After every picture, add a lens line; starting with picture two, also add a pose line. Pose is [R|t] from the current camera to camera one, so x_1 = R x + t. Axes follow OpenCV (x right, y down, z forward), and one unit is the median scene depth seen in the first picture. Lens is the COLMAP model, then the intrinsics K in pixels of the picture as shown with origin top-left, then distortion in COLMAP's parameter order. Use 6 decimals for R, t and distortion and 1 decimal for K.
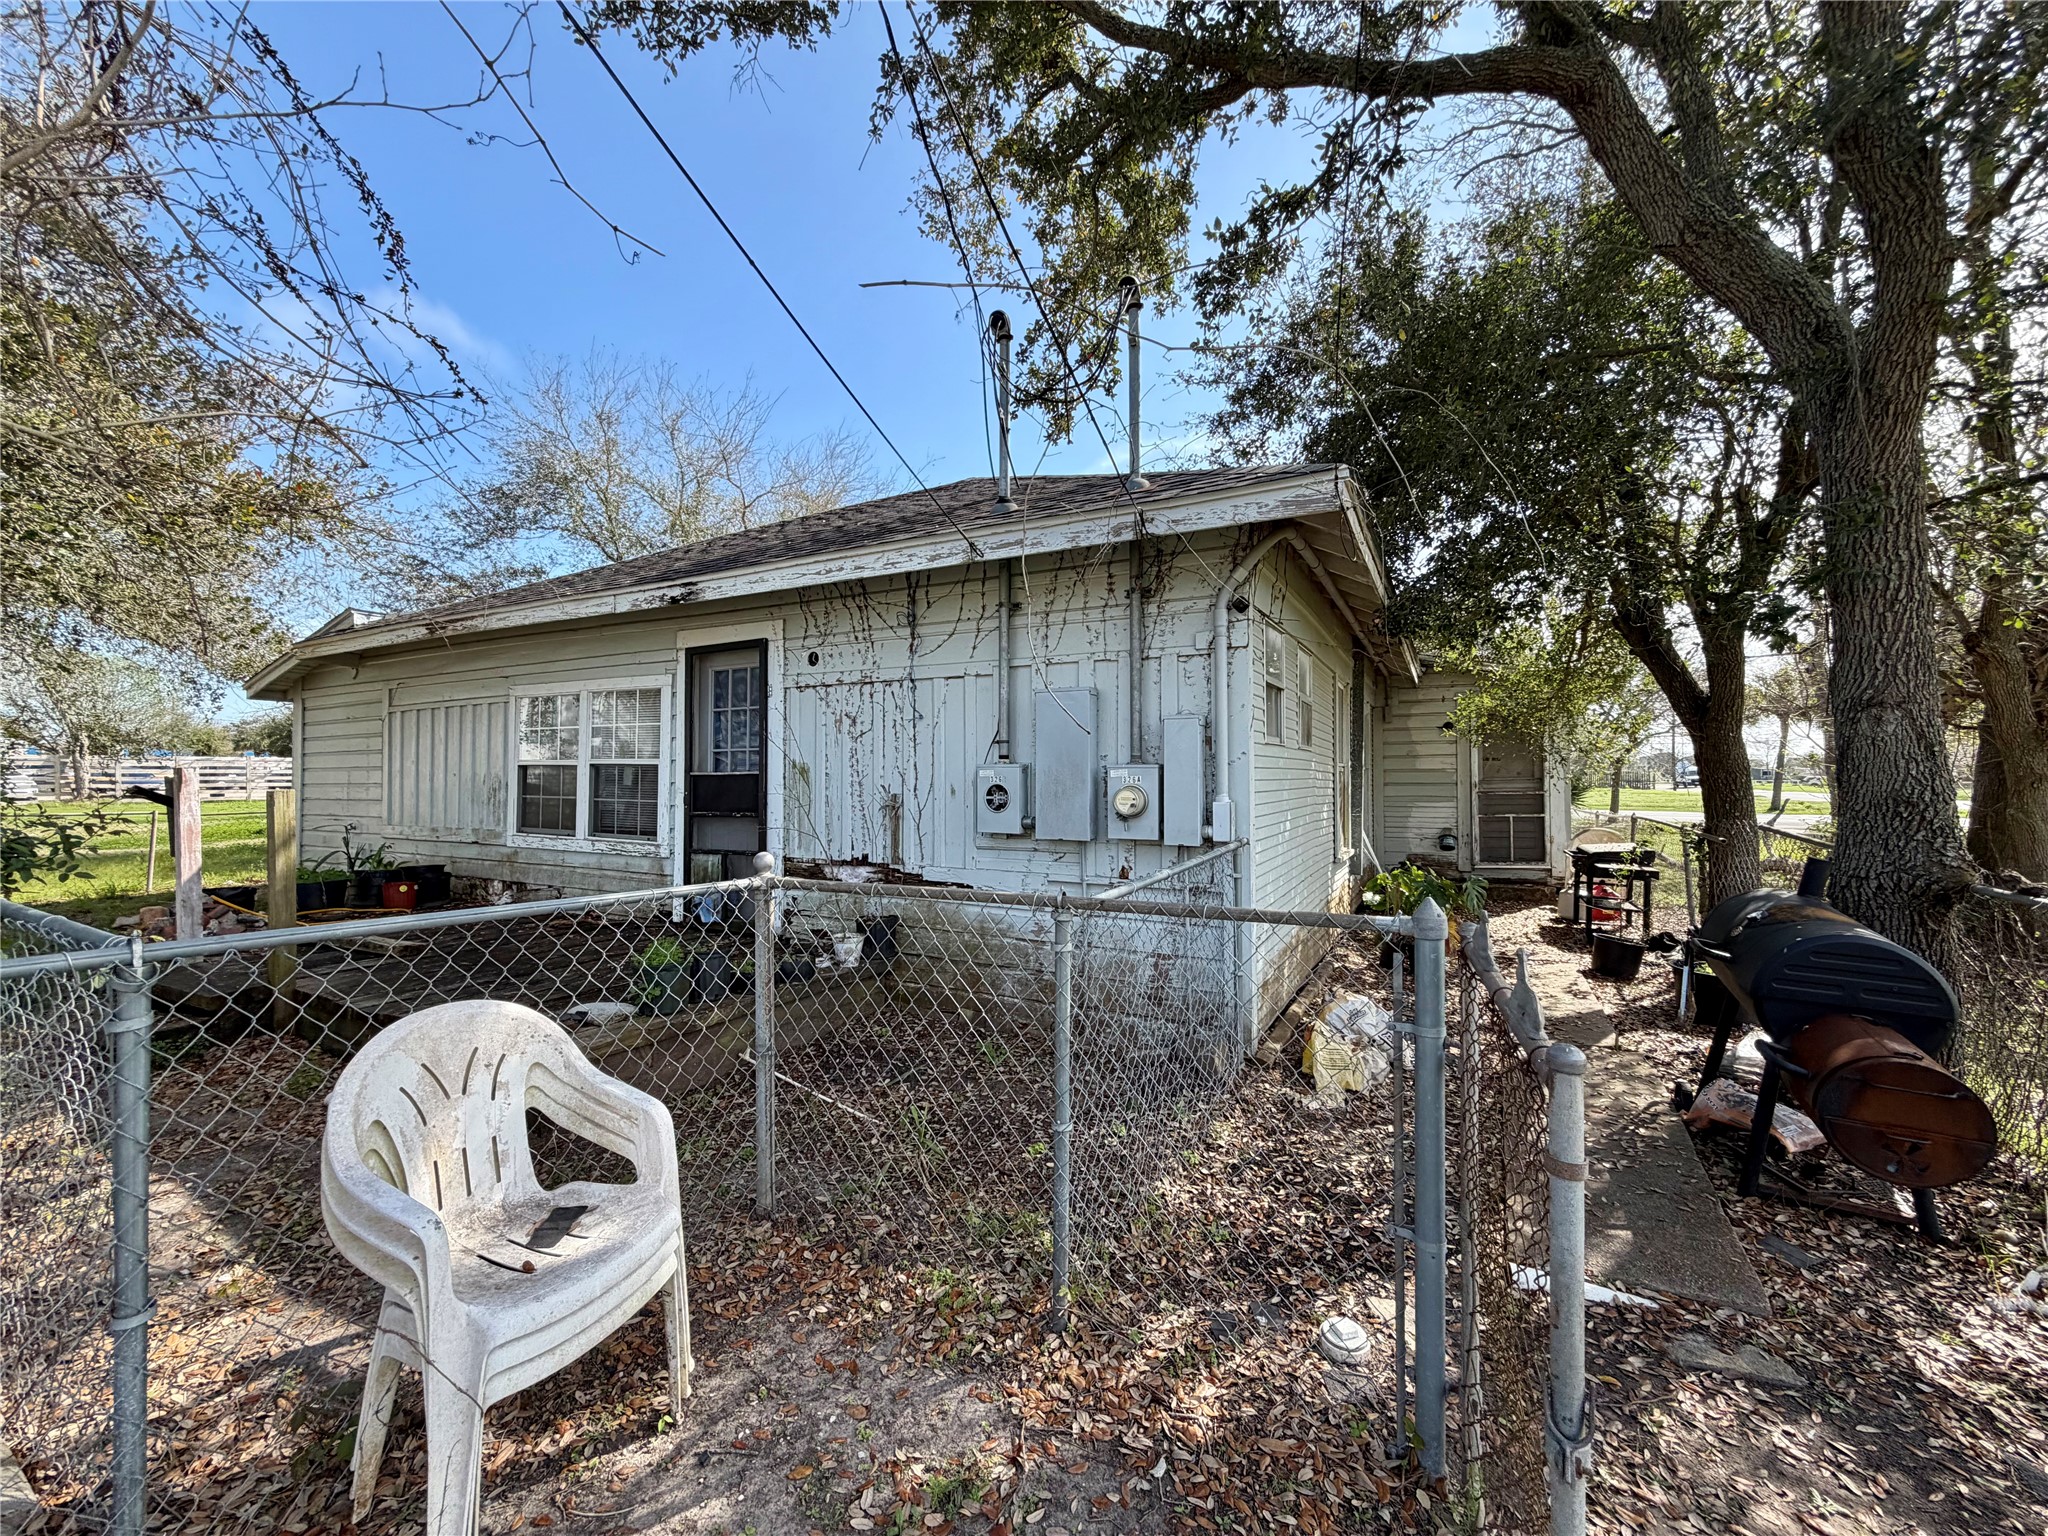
lens RADIAL K [[818.6, 0, 1019.7], [0, 818.6, 768.4], [0, 0, 1]] dist [-0.001639, 0.000490]
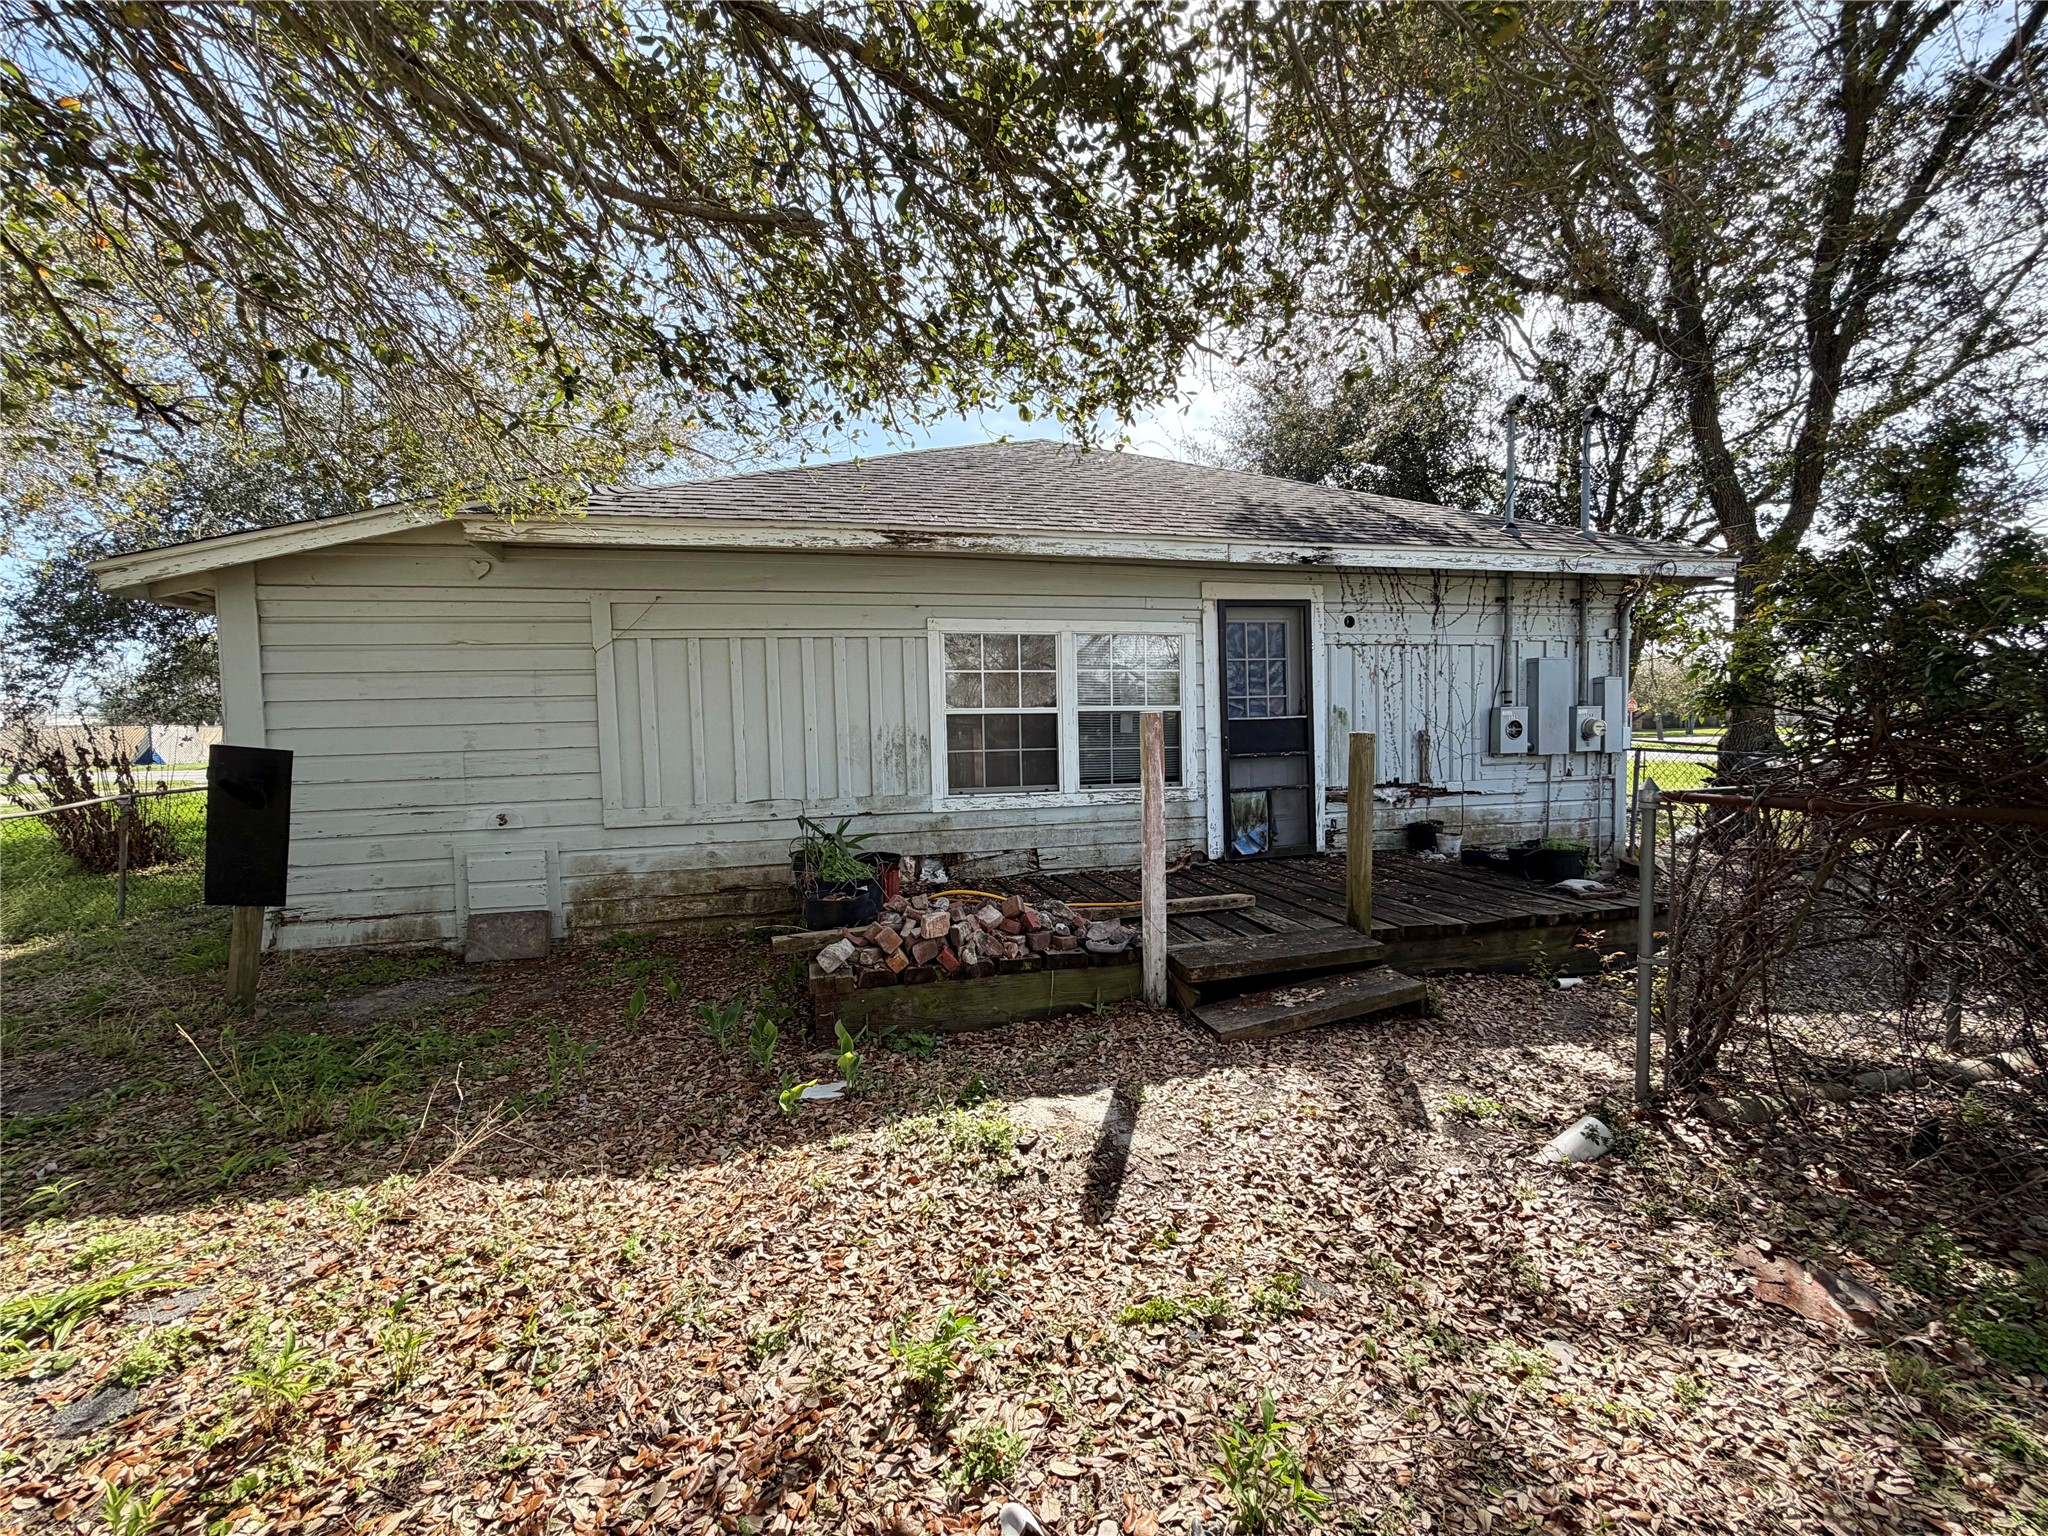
lens RADIAL K [[818.6, 0, 1019.7], [0, 818.6, 772.2], [0, 0, 1]] dist [-0.001639, 0.000490]
pose [[0.742455, -0.050550, 0.667986, -1.397323], [0.016782, 0.998239, 0.056889, 0.011269], [-0.669686, -0.031028, 0.741996, 0.407821]]
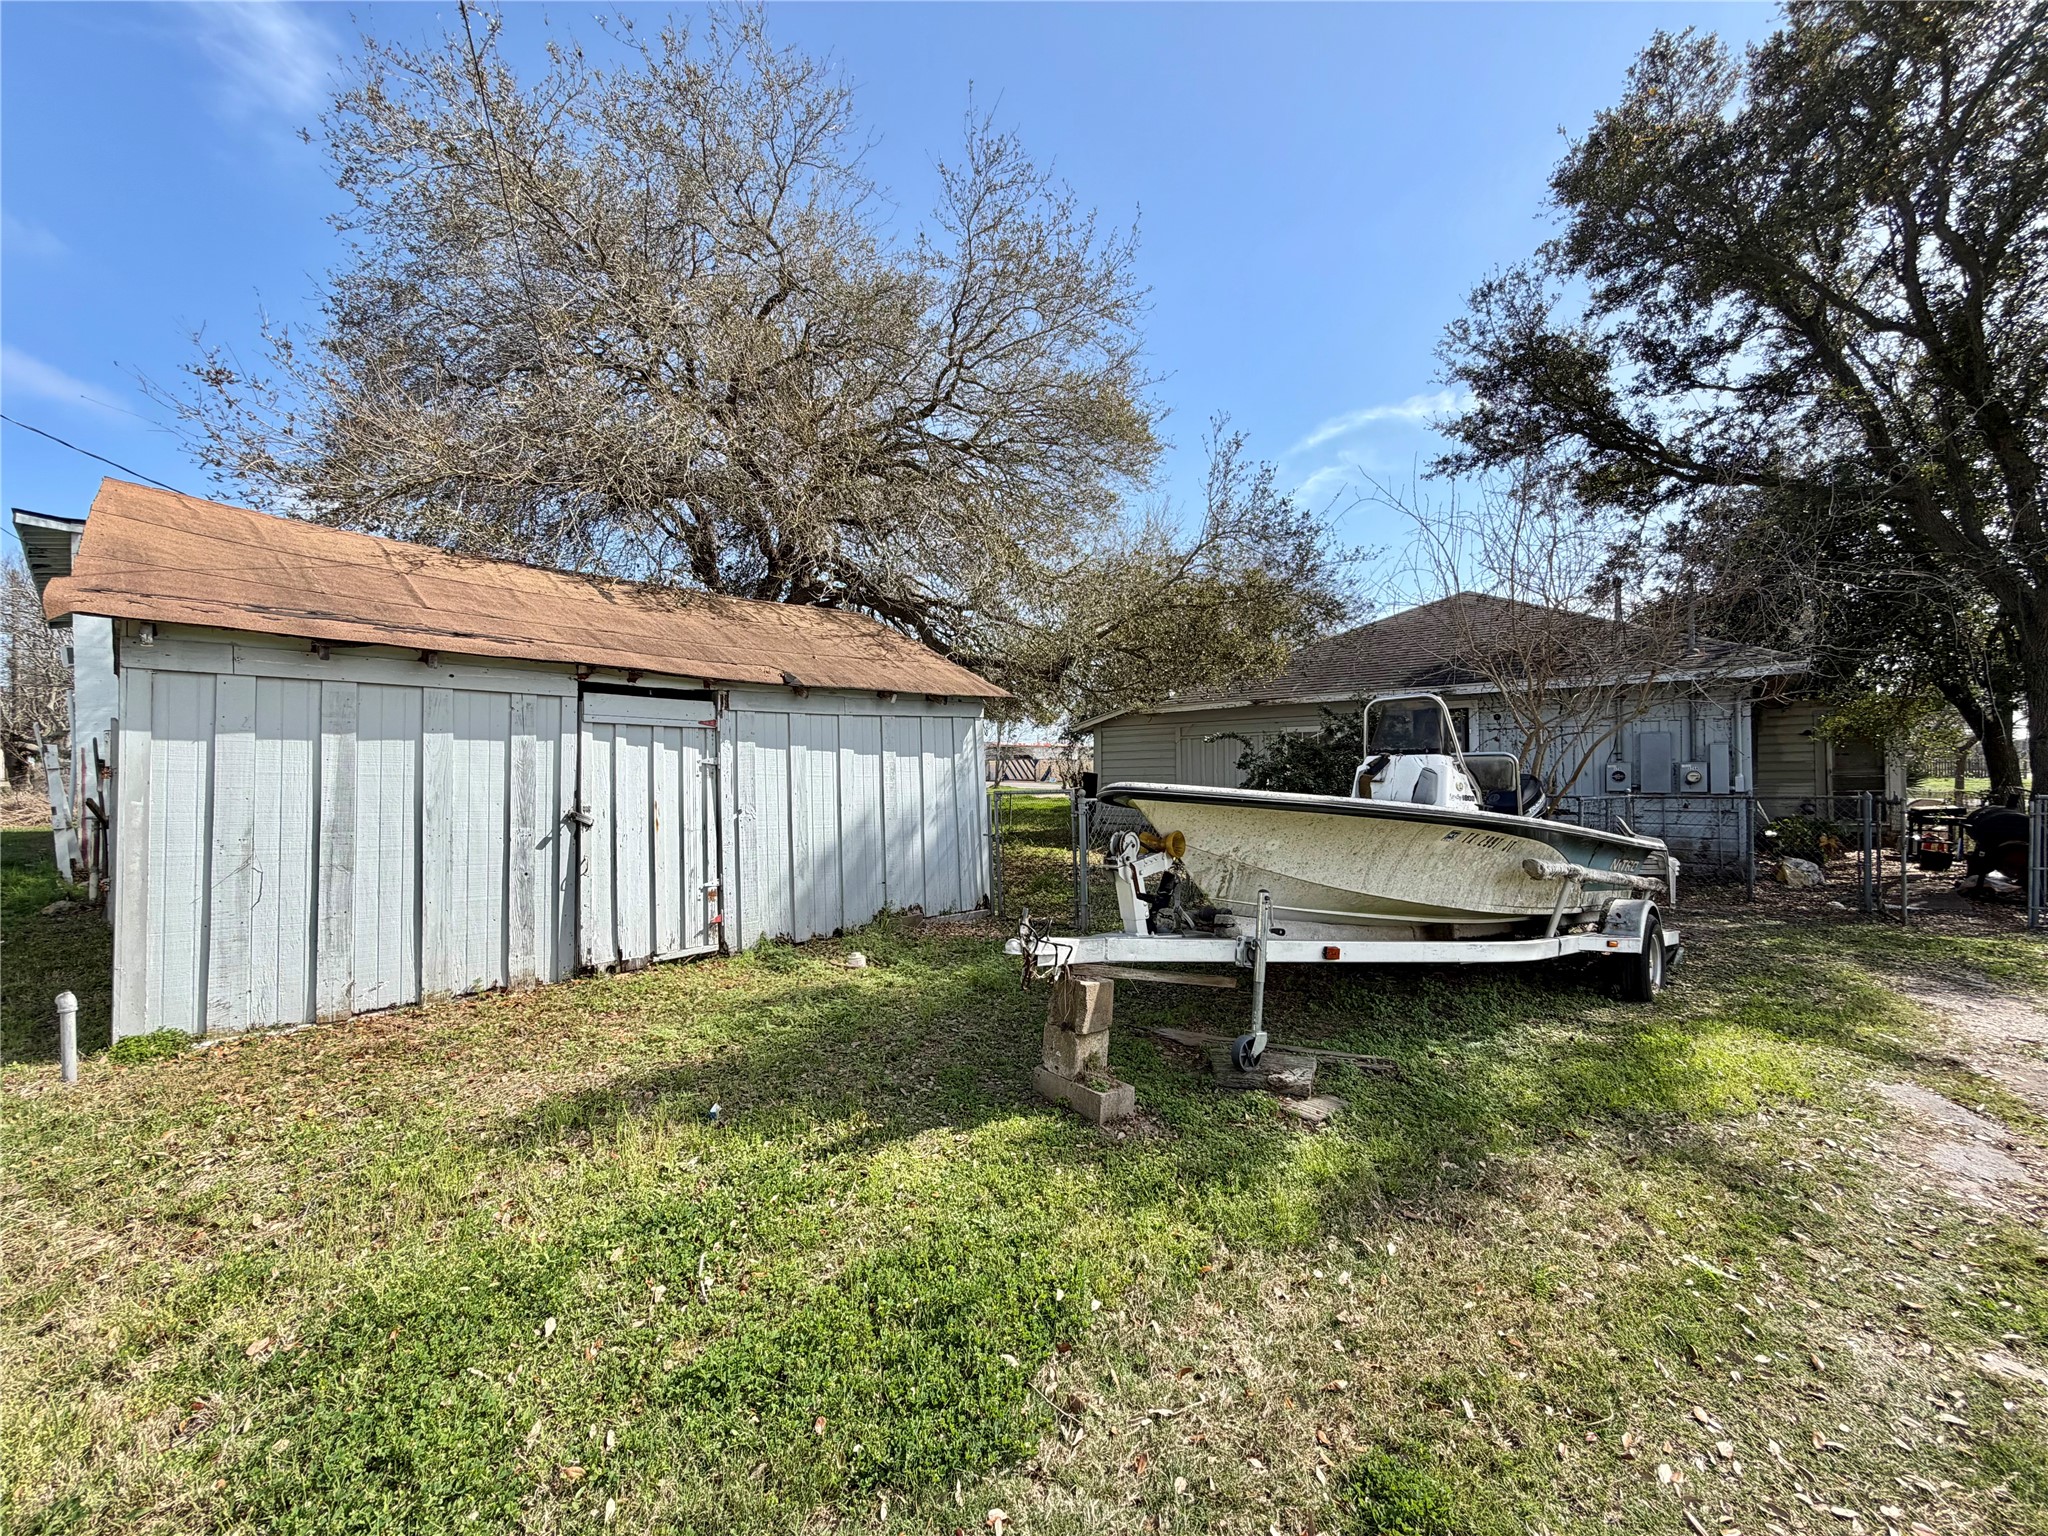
lens RADIAL K [[818.6, 0, 1020.5], [0, 818.6, 766.5], [0, 0, 1]] dist [-0.001639, 0.000490]
pose [[0.972909, -0.010975, -0.230926, -0.987546], [0.011727, 0.999929, 0.001885, -0.015834], [0.230889, -0.004542, 0.972969, -1.470161]]
